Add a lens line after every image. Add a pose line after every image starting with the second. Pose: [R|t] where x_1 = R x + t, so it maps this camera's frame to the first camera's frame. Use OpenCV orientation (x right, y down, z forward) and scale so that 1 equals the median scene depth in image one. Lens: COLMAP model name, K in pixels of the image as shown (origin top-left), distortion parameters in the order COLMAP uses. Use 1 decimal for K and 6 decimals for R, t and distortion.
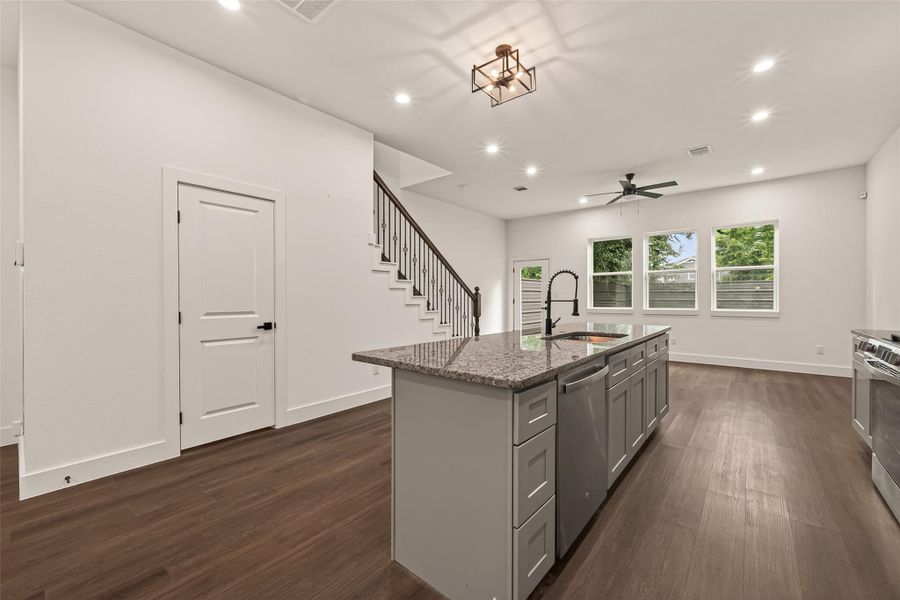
lens RADIAL K [[363.1, 0, 449.4], [0, 363.1, 300.3], [0, 0, 1]] dist [0.000058, -0.000833]
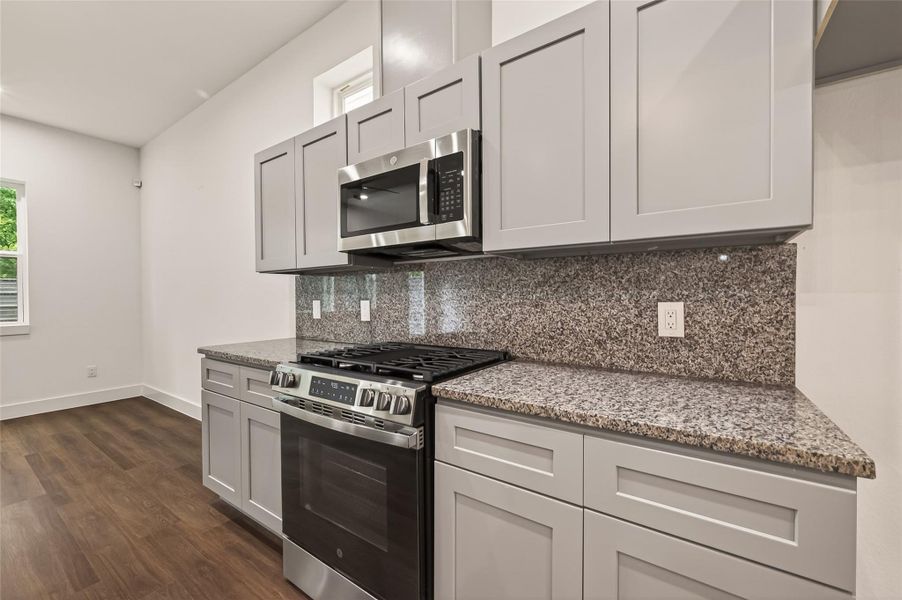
lens RADIAL K [[363.9, 0, 449.3], [0, 363.9, 303.8], [0, 0, 1]] dist [0.000058, -0.000833]
pose [[-0.082066, -0.007525, 0.996598, 0.216440], [0.012128, 0.999890, 0.008548, -0.001941], [-0.996553, 0.012789, -0.081966, 0.332925]]
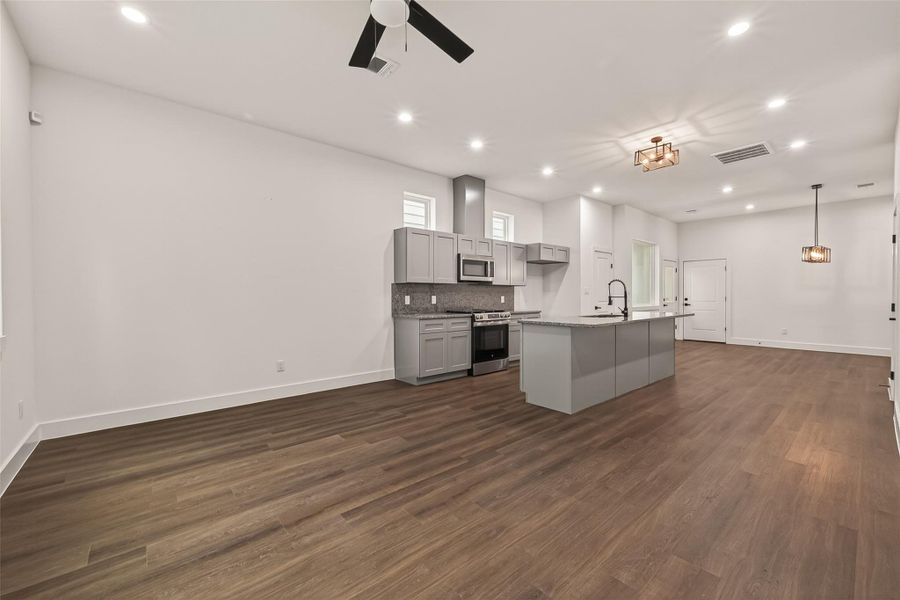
lens RADIAL K [[363.1, 0, 449.9], [0, 363.1, 297.4], [0, 0, 1]] dist [0.000058, -0.000833]
pose [[-0.986028, 0.004054, 0.166529, 0.415448], [0.005778, 0.999935, 0.009870, -0.008867], [-0.166478, 0.010694, -0.985987, 1.456095]]
